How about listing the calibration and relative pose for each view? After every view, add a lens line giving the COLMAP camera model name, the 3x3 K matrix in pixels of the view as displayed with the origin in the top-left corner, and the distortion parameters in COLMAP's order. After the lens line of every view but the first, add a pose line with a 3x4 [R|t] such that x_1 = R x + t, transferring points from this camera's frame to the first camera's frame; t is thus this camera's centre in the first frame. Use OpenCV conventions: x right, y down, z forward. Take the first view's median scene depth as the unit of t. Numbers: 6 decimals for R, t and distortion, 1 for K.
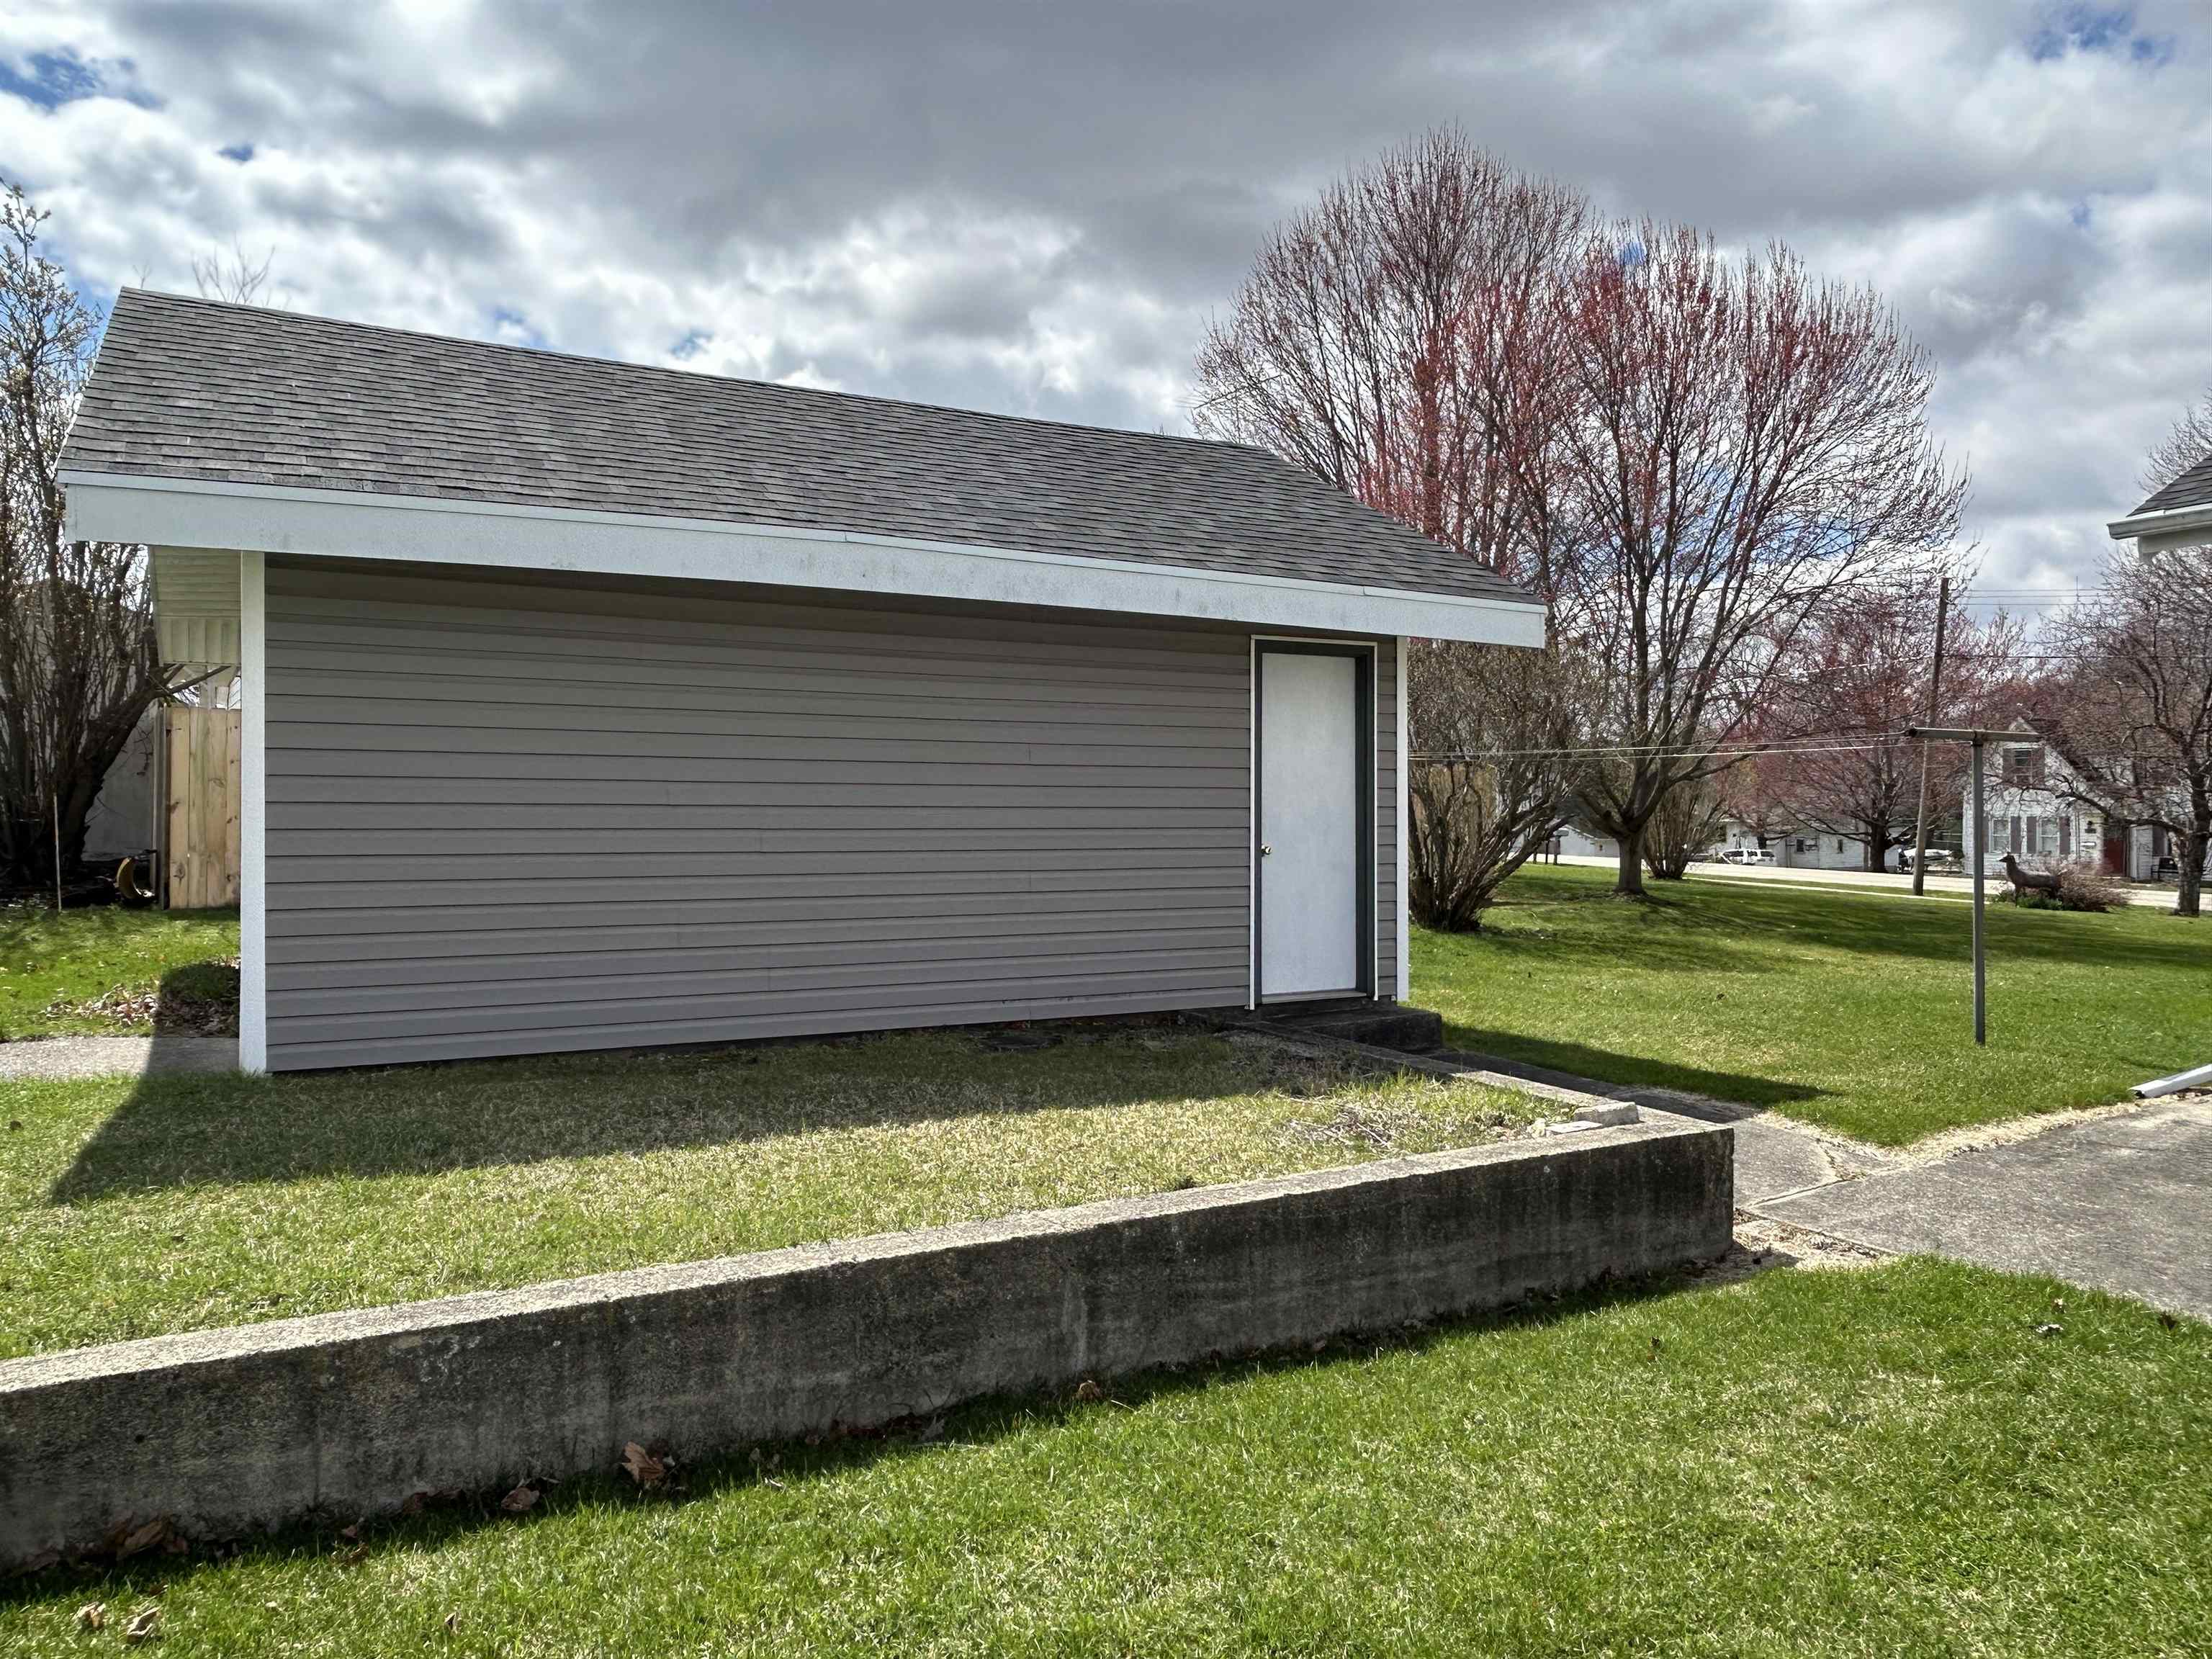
lens RADIAL K [[1578.6, 0, 1116.3], [0, 1578.6, 815.9], [0, 0, 1]] dist [-0.002386, -0.004400]
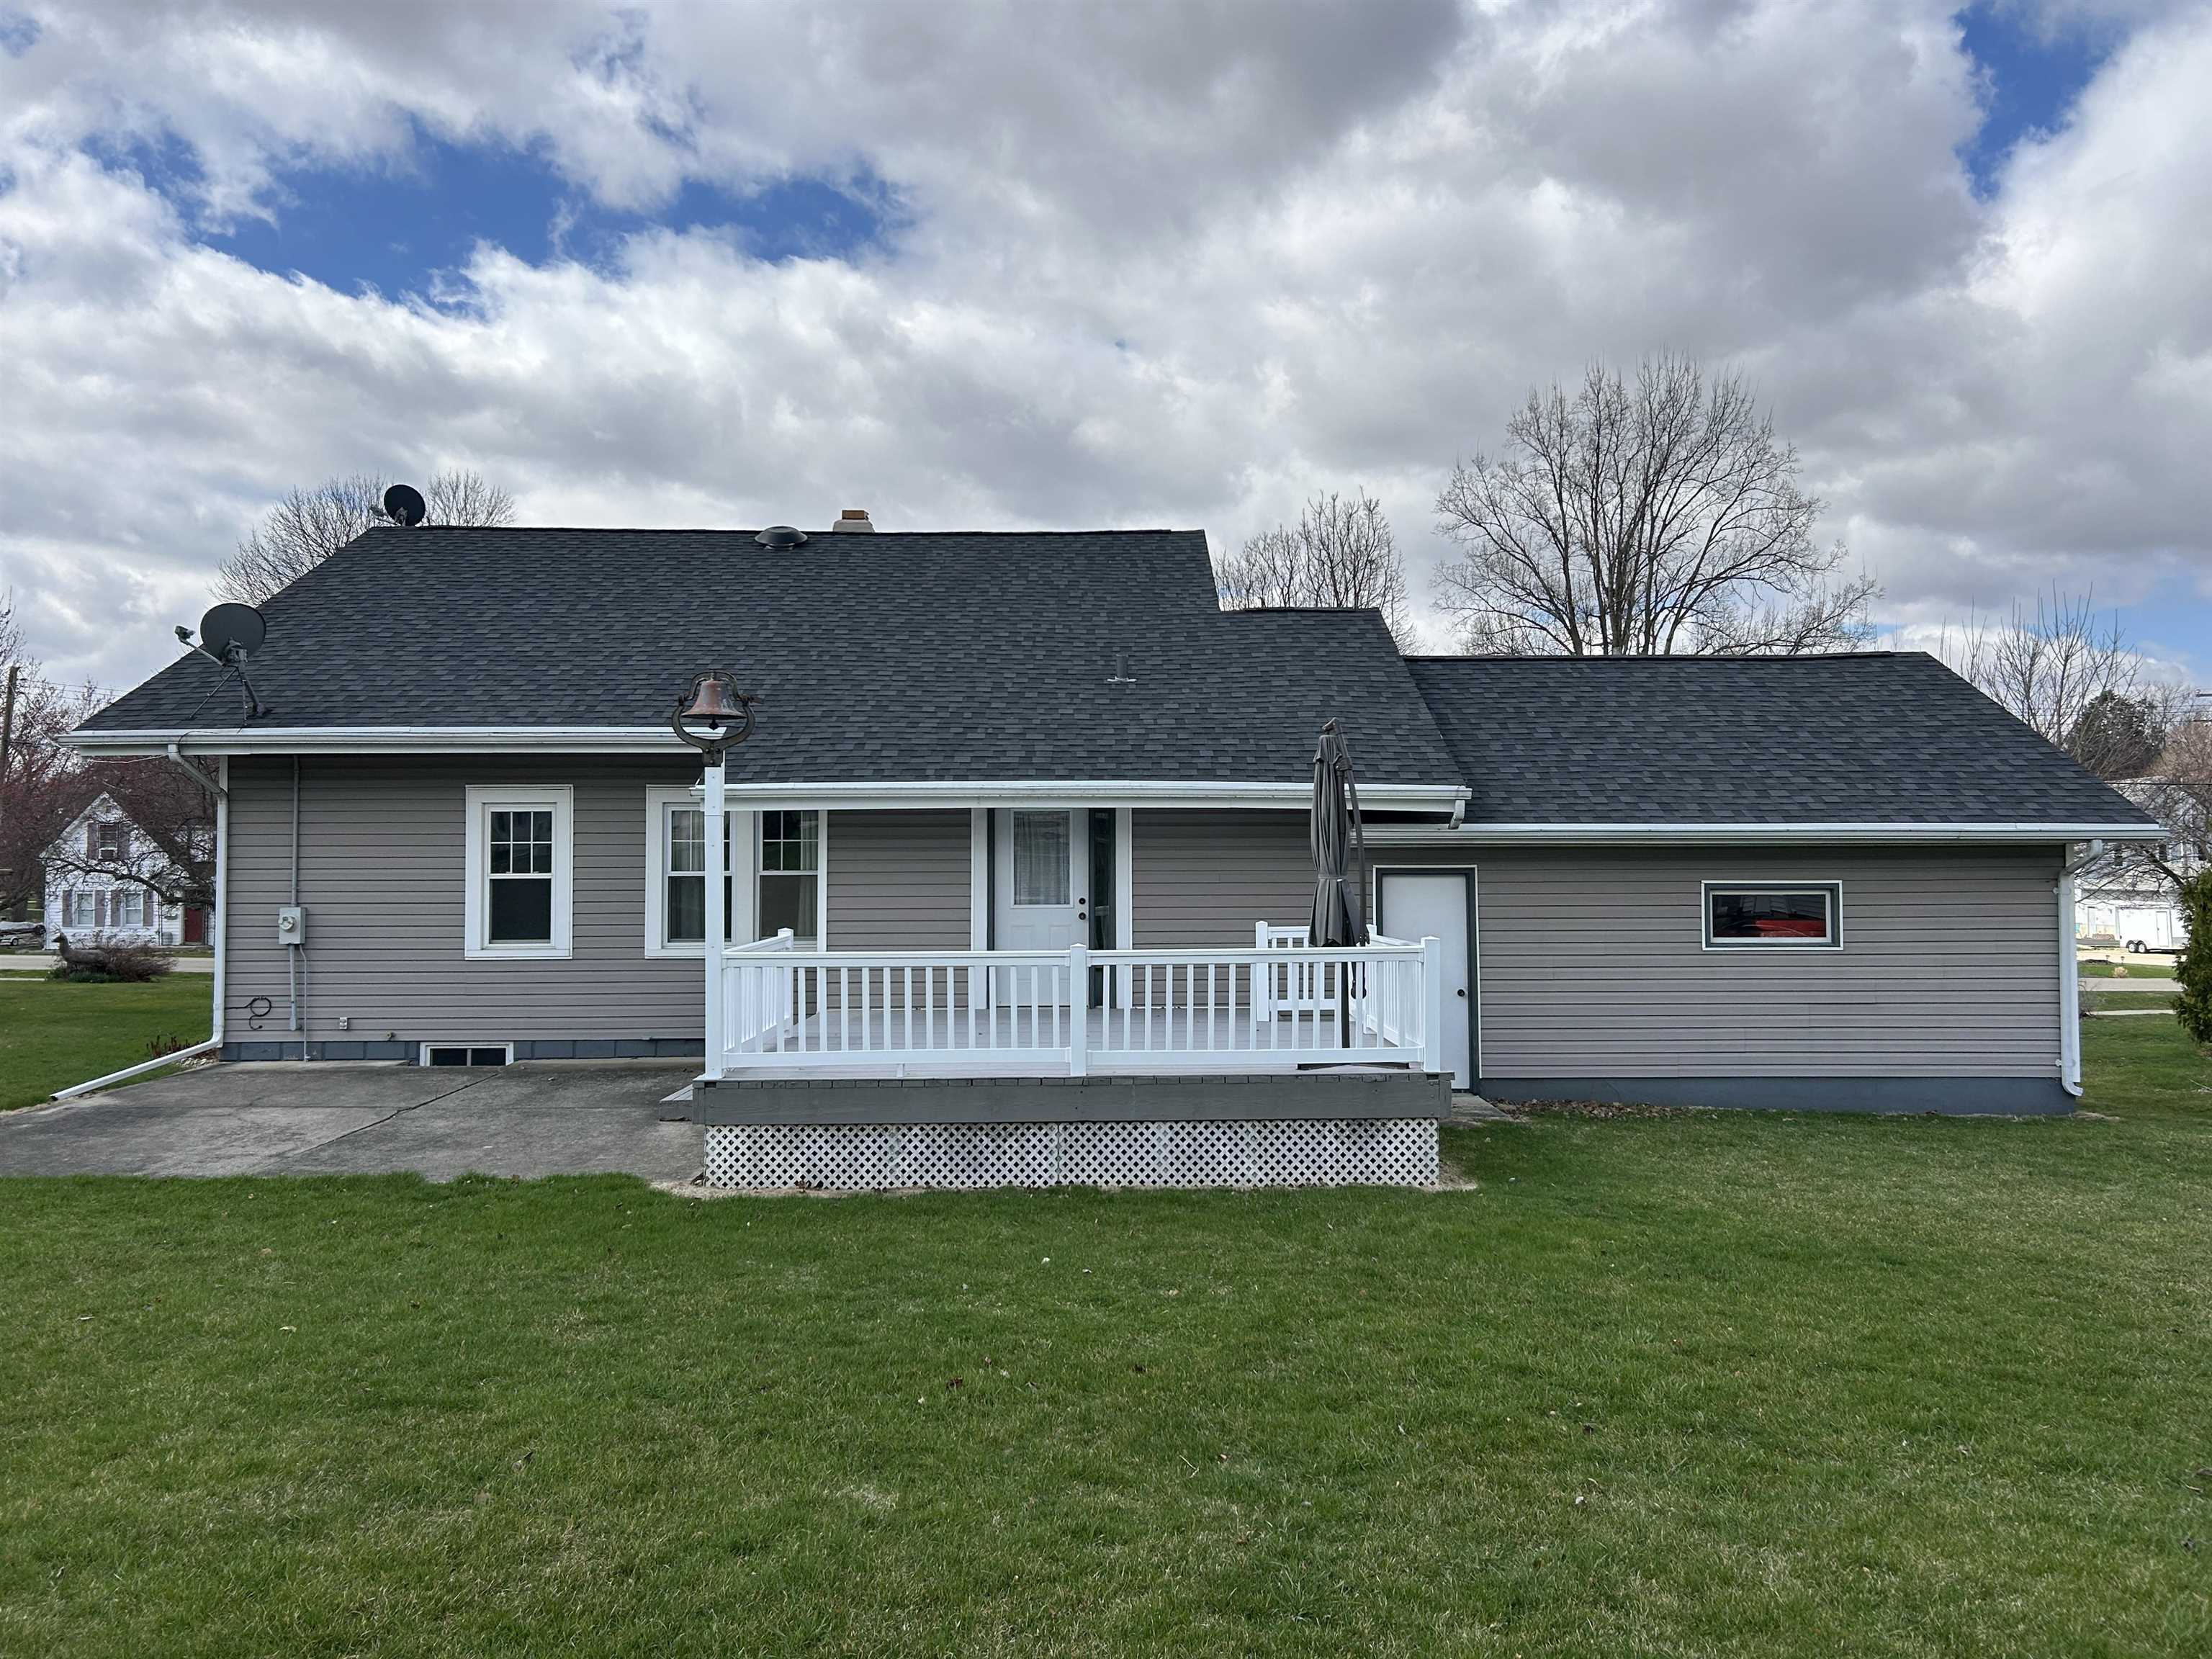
lens RADIAL K [[1685.4, 0, 1115.0], [0, 1685.4, 834.3], [0, 0, 1]] dist [0.076017, -0.078709]
pose [[0.509891, 0.009551, 0.860186, -0.121049], [0.011190, 0.999780, -0.017735, -0.020527], [-0.860166, 0.018669, 0.509672, -0.316408]]
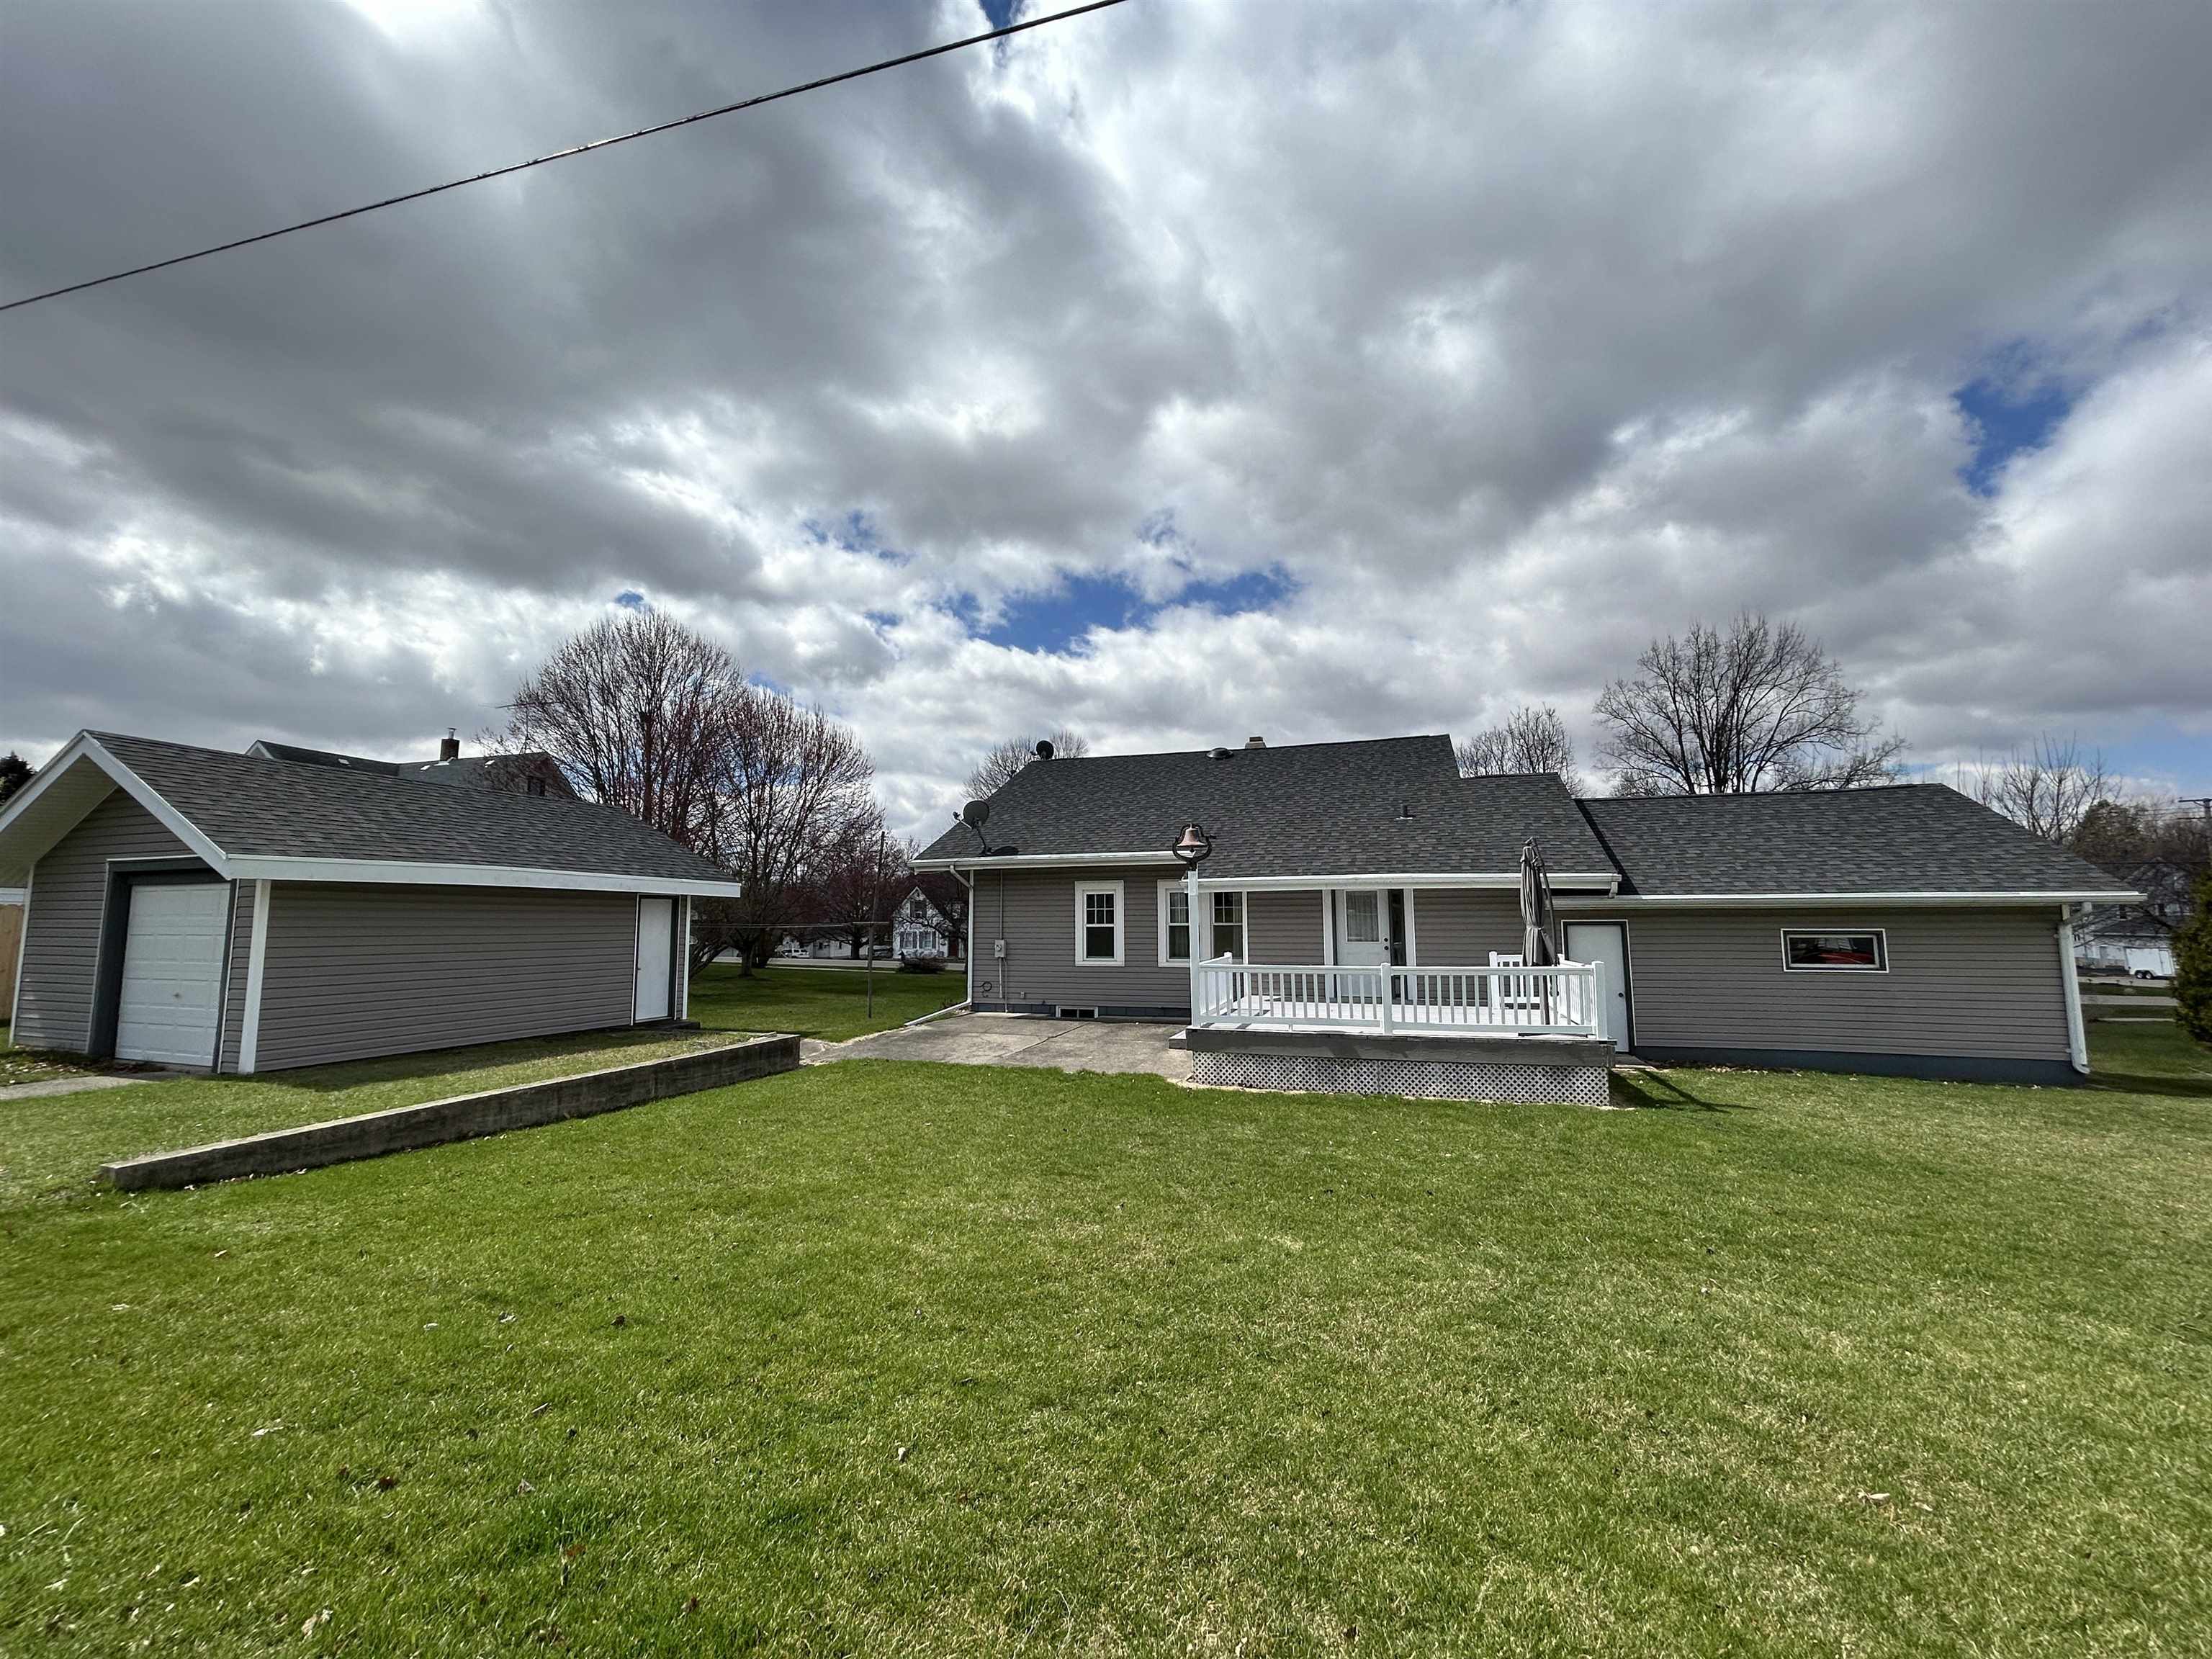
lens RADIAL K [[889.7, 0, 1109.1], [0, 889.7, 837.2], [0, 0, 1]] dist [0.004683, -0.000182]
pose [[0.752875, 0.053457, 0.655990, -0.136502], [0.012472, 0.995358, -0.095426, -0.020994], [-0.658046, 0.080025, 0.748713, -0.324096]]
